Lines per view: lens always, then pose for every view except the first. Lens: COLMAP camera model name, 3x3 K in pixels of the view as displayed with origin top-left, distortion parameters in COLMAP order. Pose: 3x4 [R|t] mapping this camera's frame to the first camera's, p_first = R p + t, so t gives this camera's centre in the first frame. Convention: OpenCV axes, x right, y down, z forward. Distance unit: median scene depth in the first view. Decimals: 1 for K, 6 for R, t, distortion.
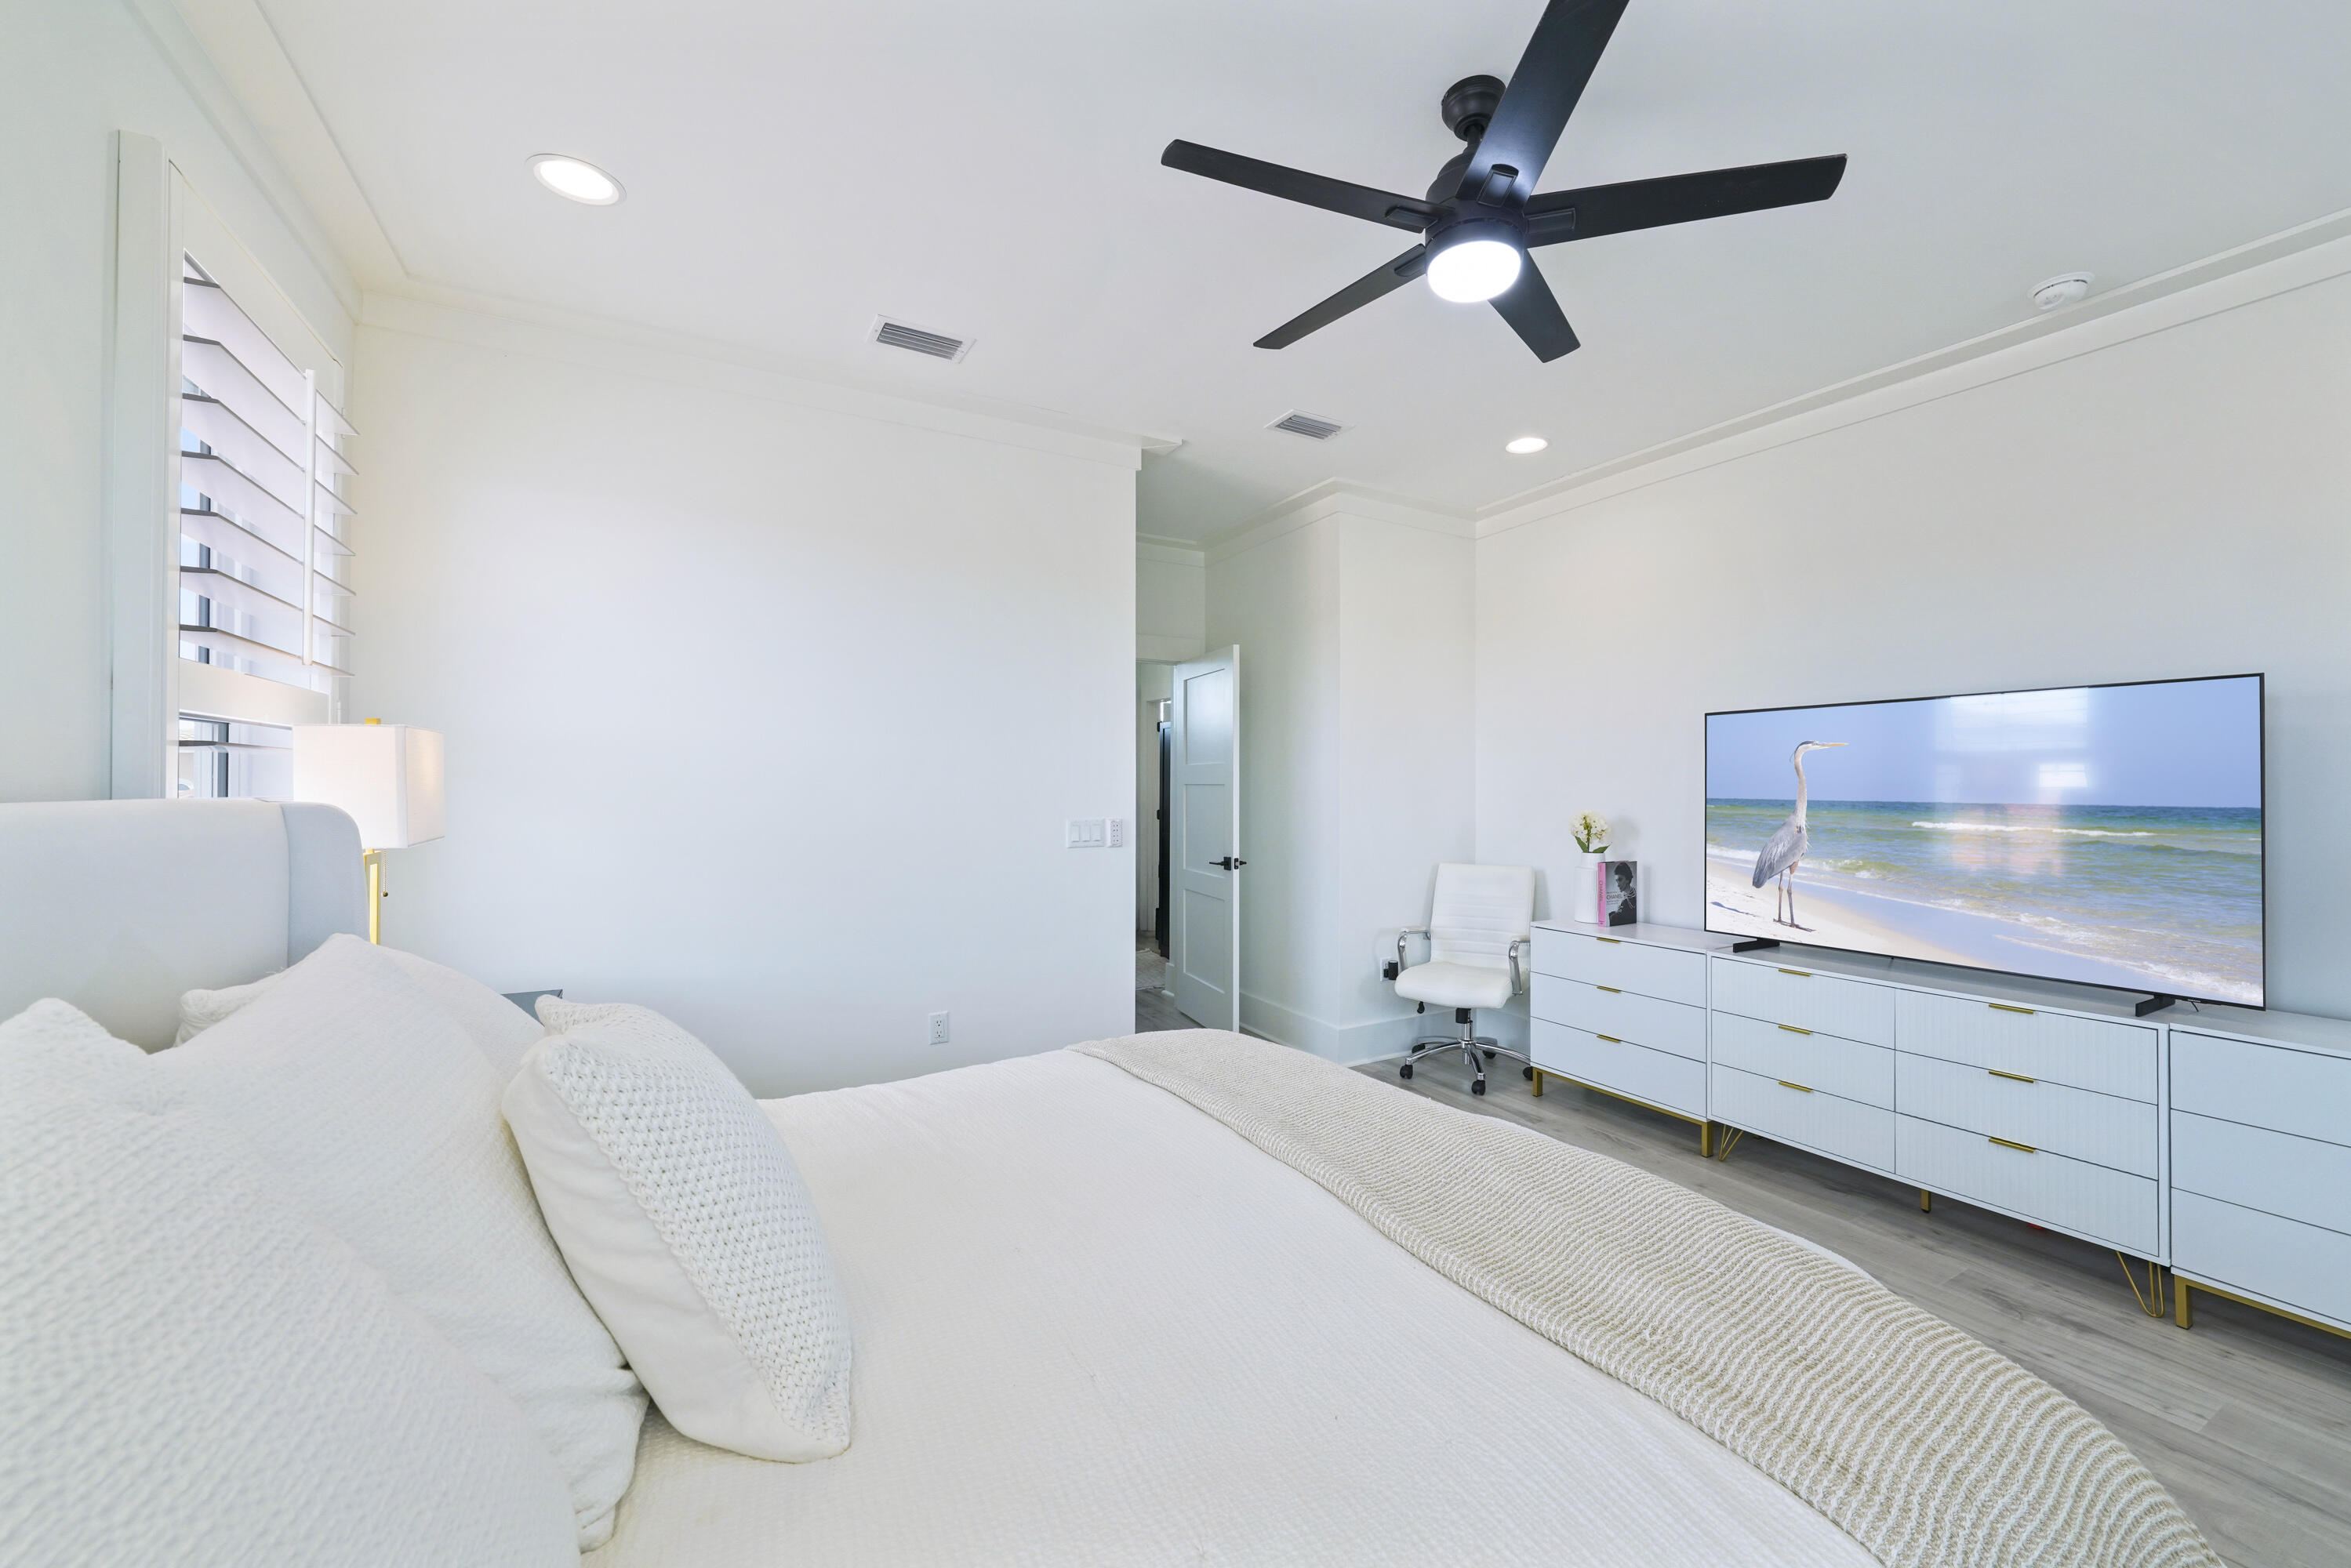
lens RADIAL K [[920.0, 0, 1187.1], [0, 920.0, 781.7], [0, 0, 1]] dist [-0.021020, 0.005422]
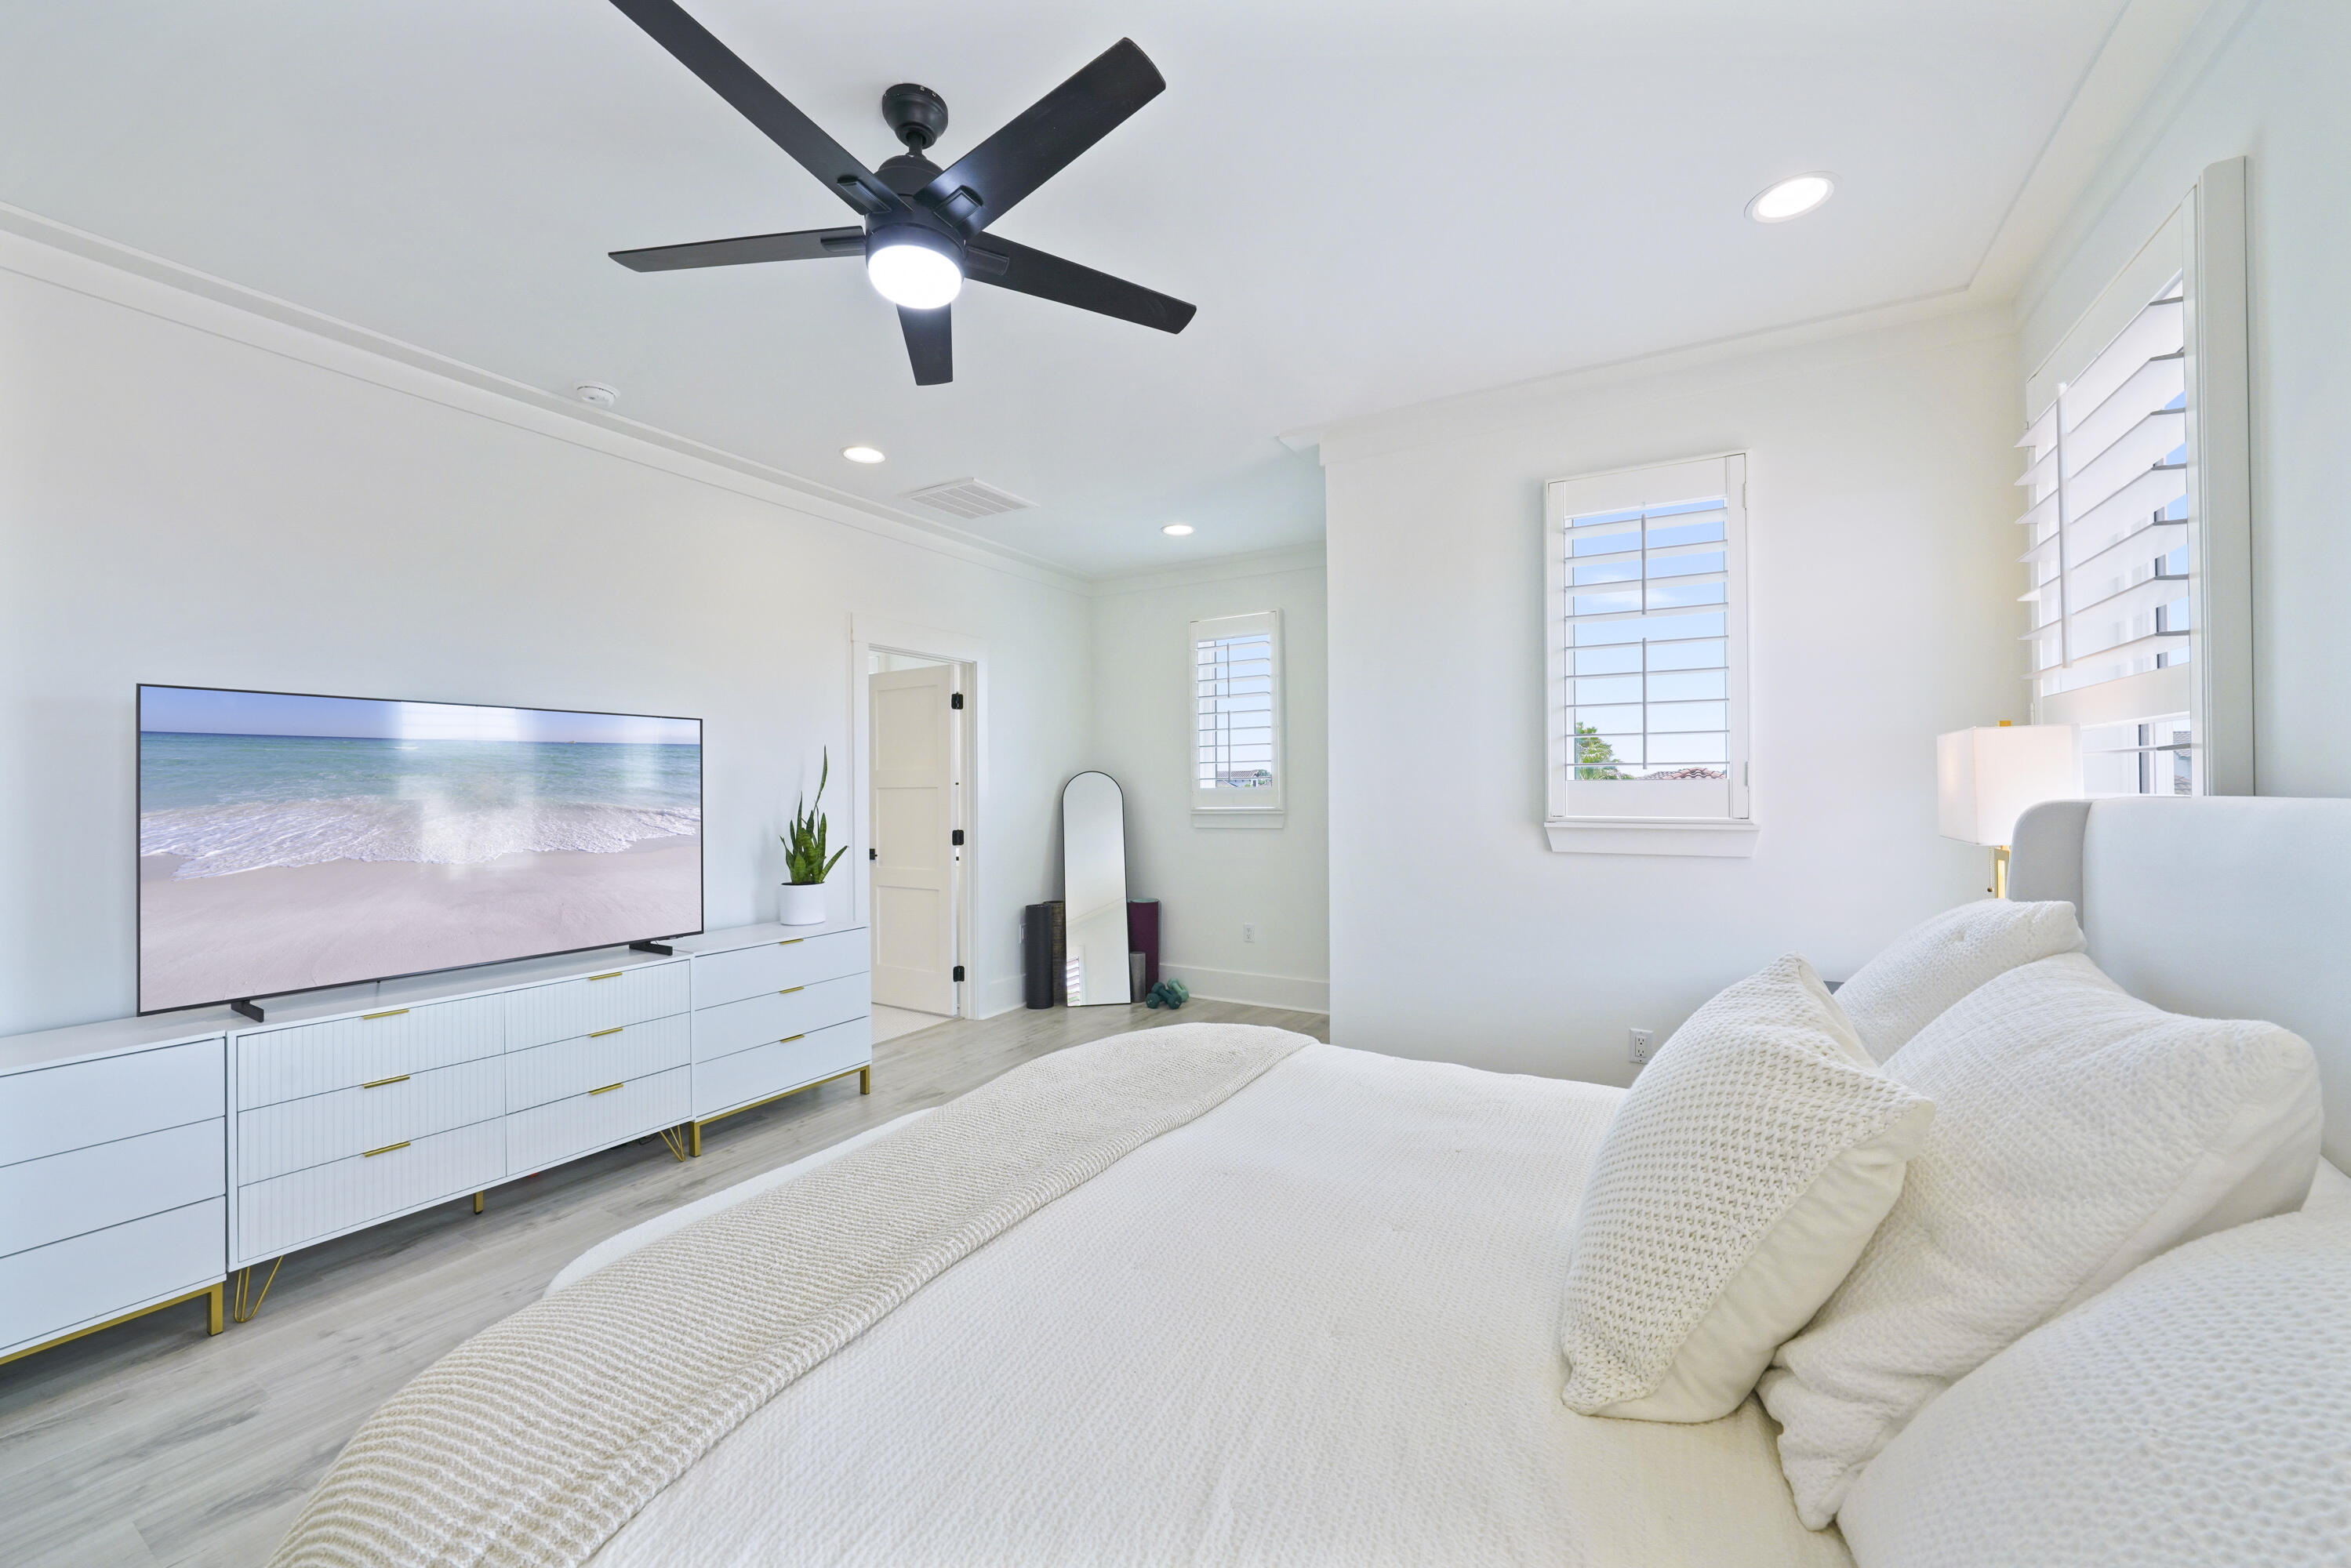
lens RADIAL K [[920.0, 0, 1187.1], [0, 920.0, 781.7], [0, 0, 1]] dist [-0.021020, 0.005422]
pose [[-0.540843, 0.011070, 0.841051, -0.532974], [0.000223, 0.999915, -0.013017, 0.007412], [-0.841124, -0.006853, -0.540799, 1.006945]]
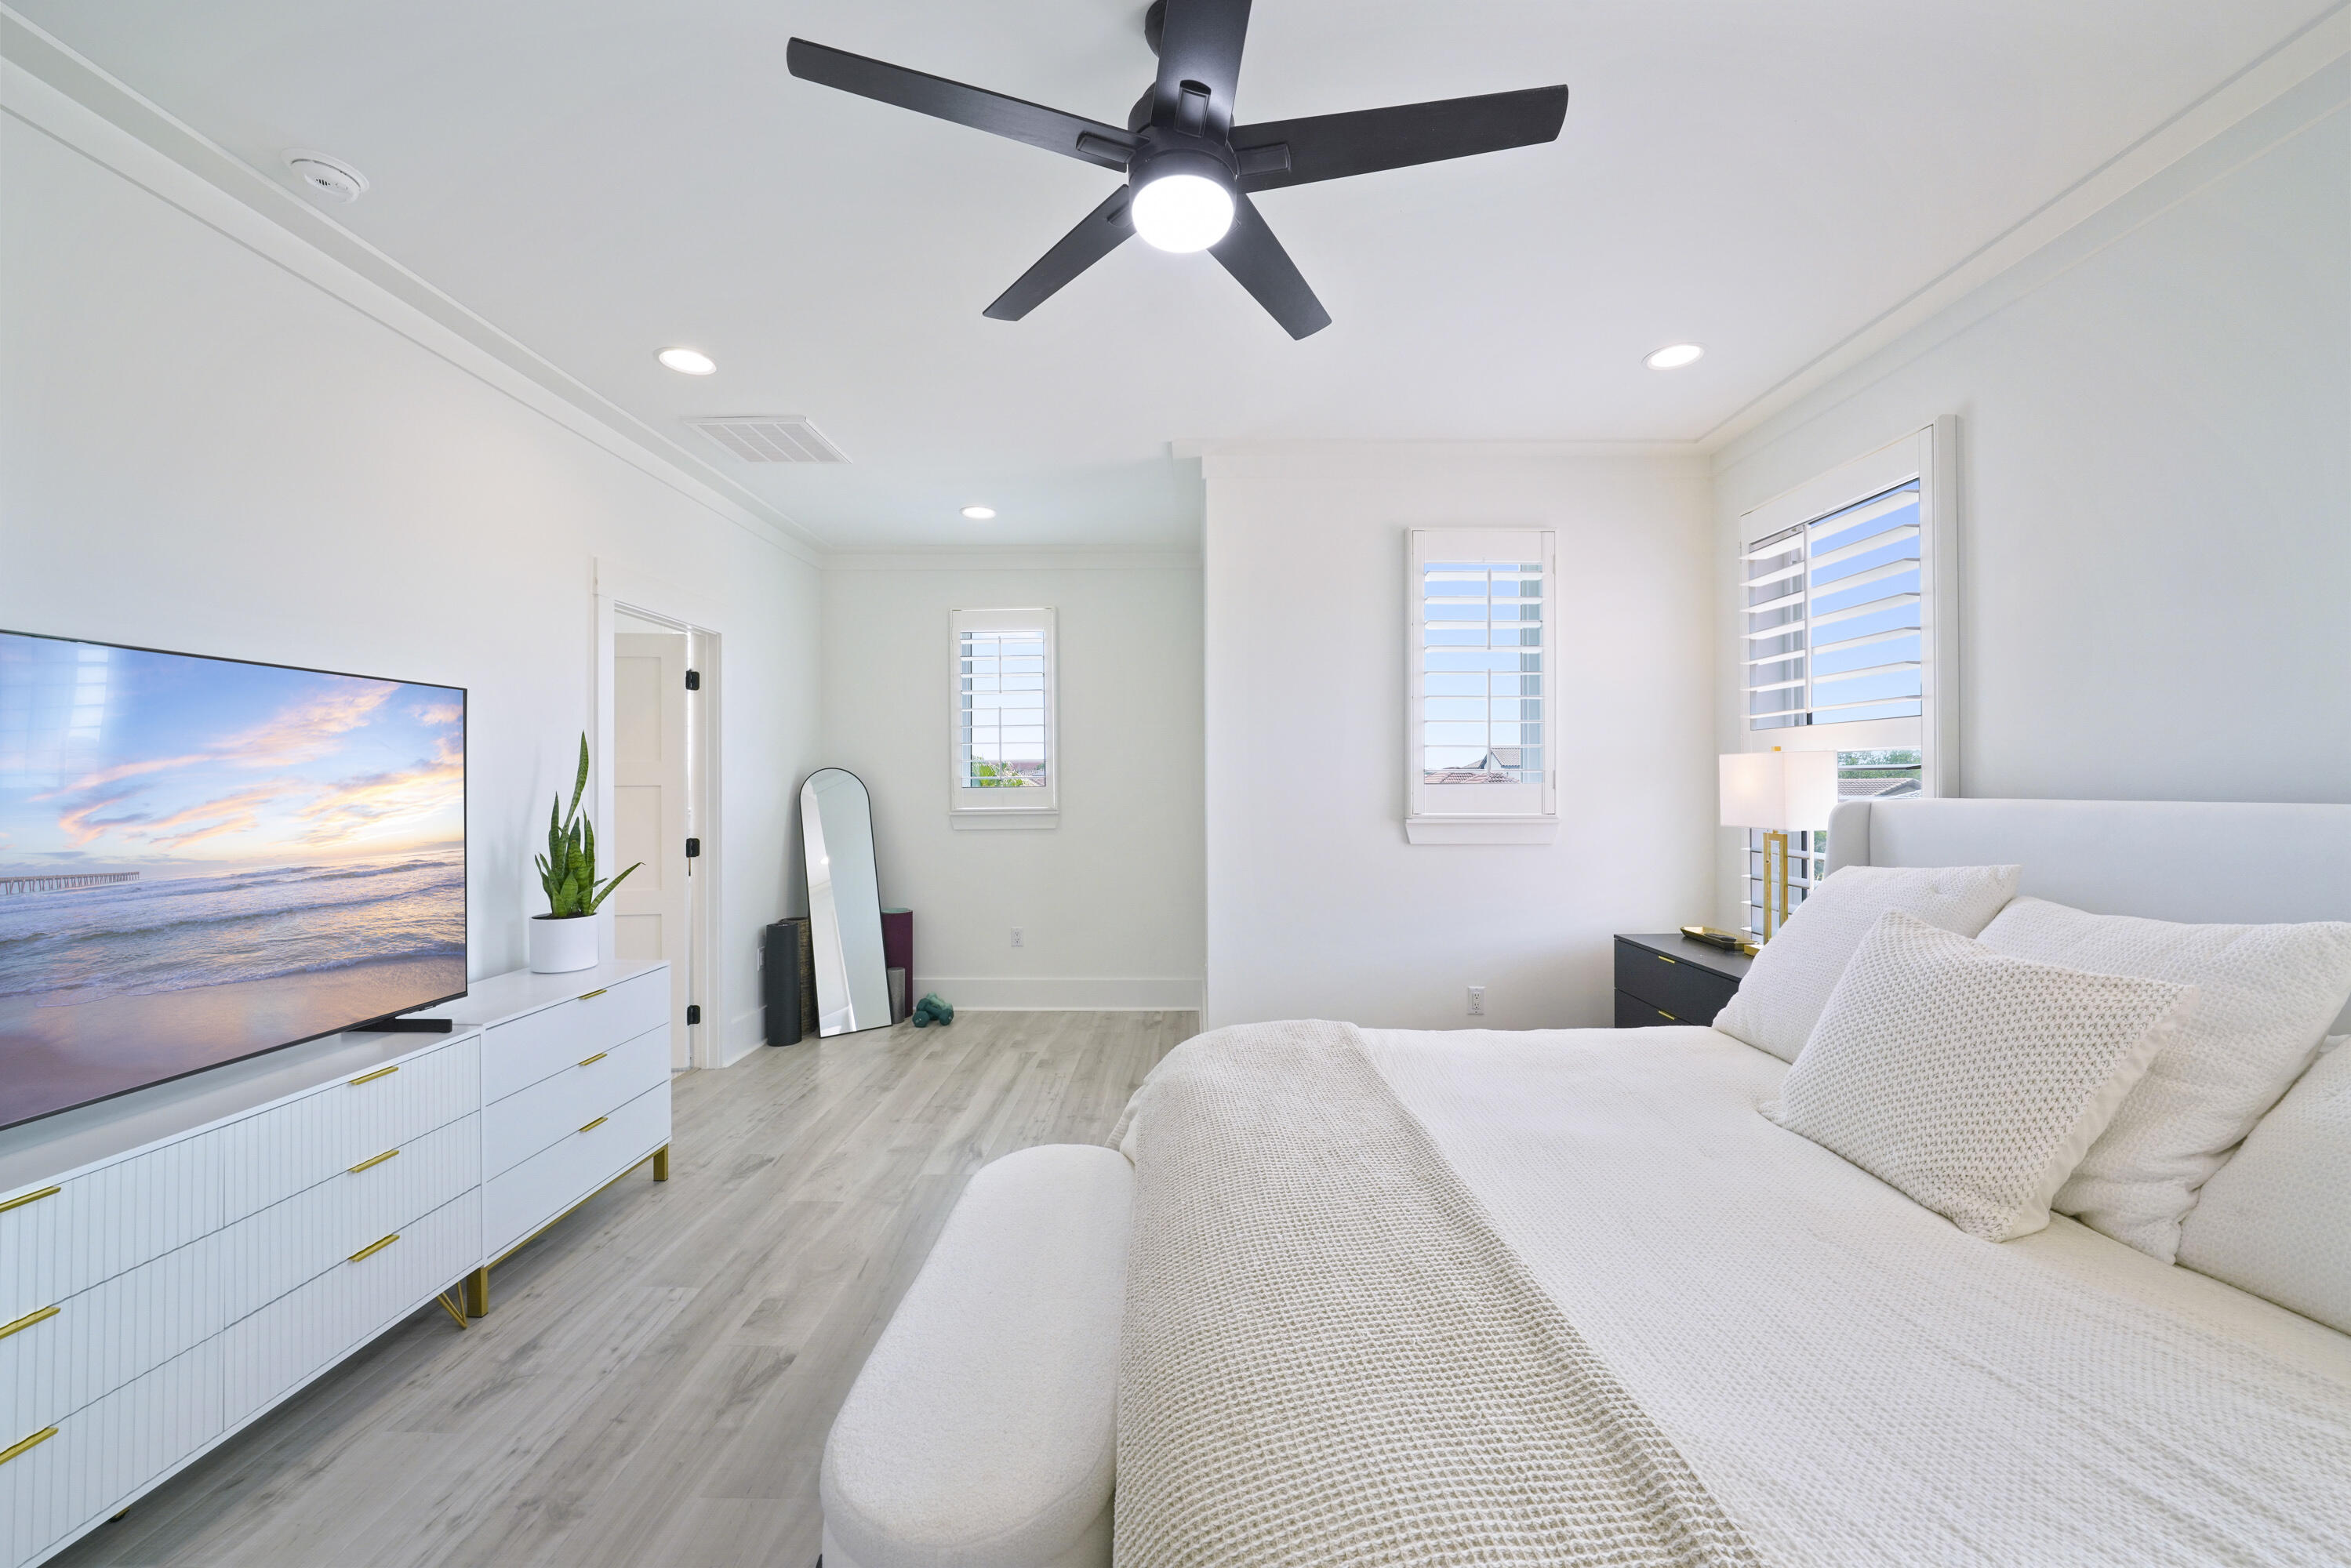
lens RADIAL K [[900.4, 0, 1204.3], [0, 900.4, 780.8], [0, 0, 1]] dist [-0.011049, 0.000288]
pose [[-0.890833, 0.004953, 0.454304, -0.088595], [-0.000469, 0.999930, -0.011821, 0.002523], [-0.454331, -0.010744, -0.890768, 1.364996]]
